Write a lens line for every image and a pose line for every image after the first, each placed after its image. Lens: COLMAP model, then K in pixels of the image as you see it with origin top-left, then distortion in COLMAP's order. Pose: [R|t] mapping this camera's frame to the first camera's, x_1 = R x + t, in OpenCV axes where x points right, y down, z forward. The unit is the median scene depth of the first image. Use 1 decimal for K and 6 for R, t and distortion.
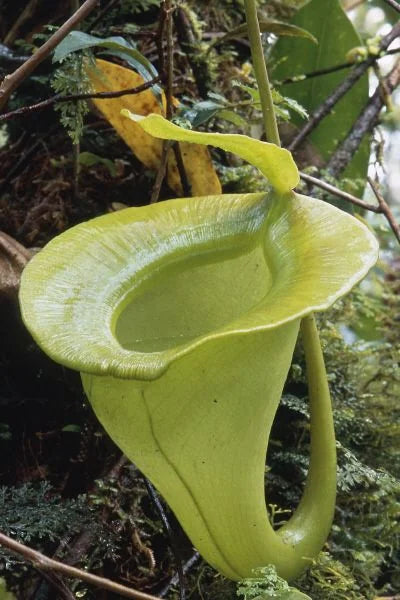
lens RADIAL K [[2579.2, 0, 198.5], [0, 2579.2, 300.2], [0, 0, 1]] dist [0.543624, 0.000000]
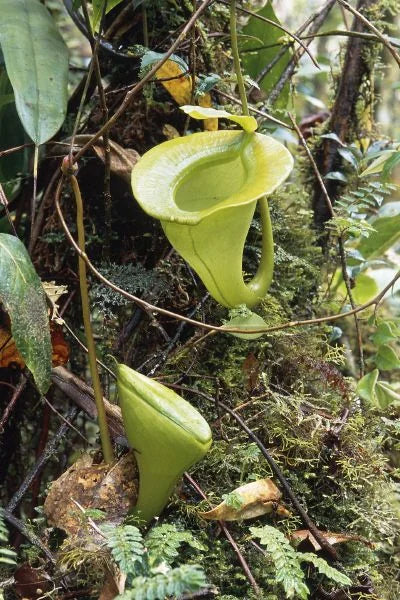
lens RADIAL K [[2579.2, 0, 175.6], [0, 2579.2, 291.9], [0, 0, 1]] dist [0.543624, 0.000000]
pose [[0.999599, -0.007765, 0.027220, -0.085998], [0.003856, 0.990029, 0.140810, -0.205518], [-0.028042, -0.140649, 0.989662, -1.116320]]
